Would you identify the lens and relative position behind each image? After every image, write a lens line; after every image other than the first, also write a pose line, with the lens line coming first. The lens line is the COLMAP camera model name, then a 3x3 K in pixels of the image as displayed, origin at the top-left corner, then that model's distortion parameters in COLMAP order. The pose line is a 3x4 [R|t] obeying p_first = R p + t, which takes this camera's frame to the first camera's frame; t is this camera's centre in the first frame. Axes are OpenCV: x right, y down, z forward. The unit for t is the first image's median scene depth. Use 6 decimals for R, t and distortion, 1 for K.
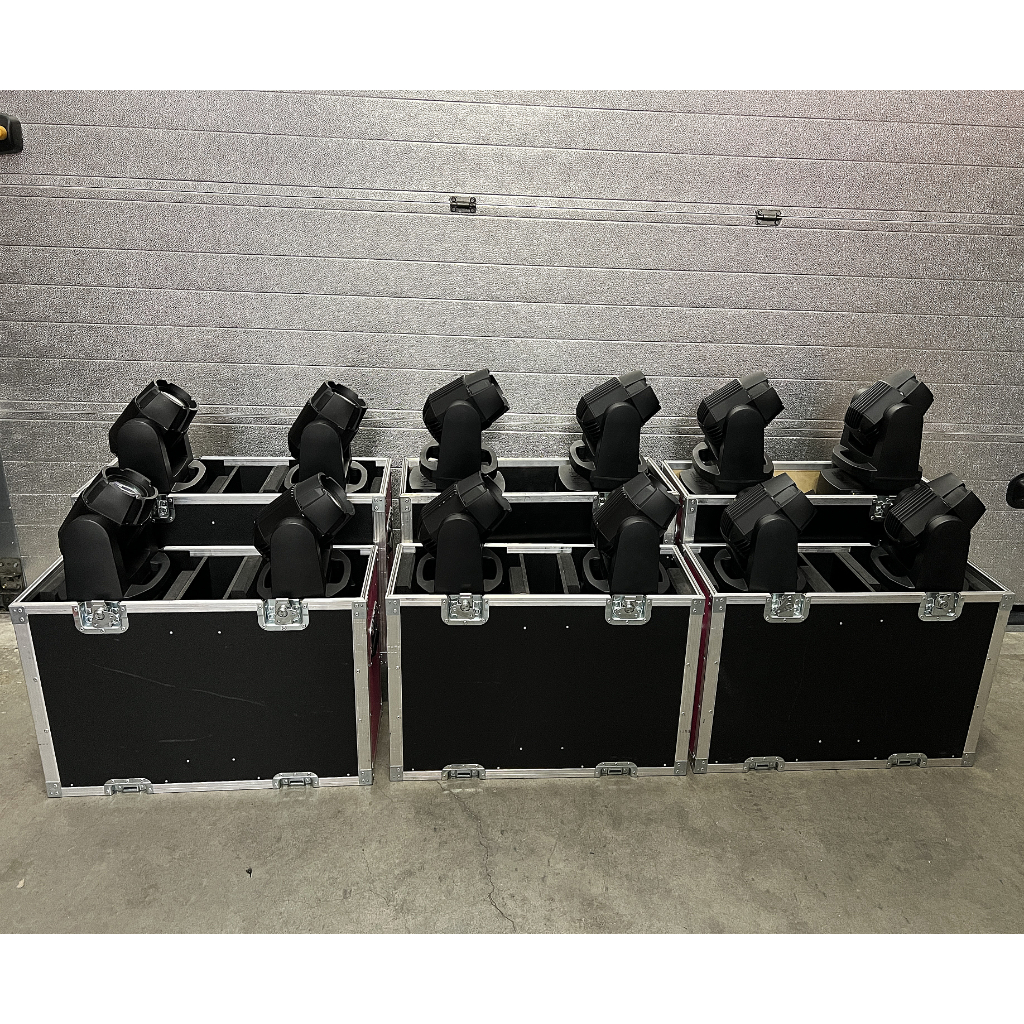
lens RADIAL K [[891.5, 0, 551.0], [0, 891.5, 516.0], [0, 0, 1]] dist [-0.005109, -0.005351]
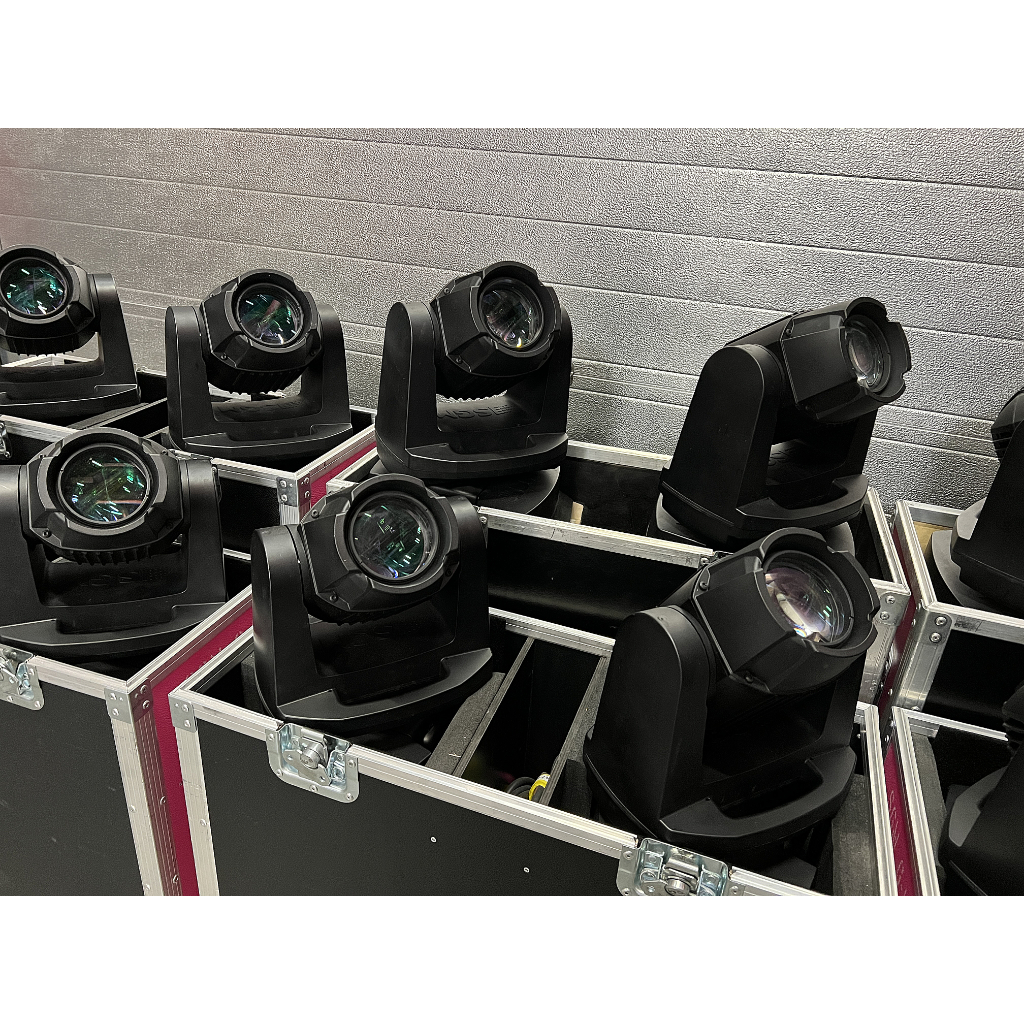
lens RADIAL K [[767.0, 0, 512.0], [0, 767.0, 512.0], [0, 0, 1]] dist [0.008705, 0.002522]
pose [[0.907045, 0.192466, -0.374468, 0.112153], [-0.171599, 0.981171, 0.088644, -0.069252], [0.384479, -0.016146, 0.922993, 0.647672]]
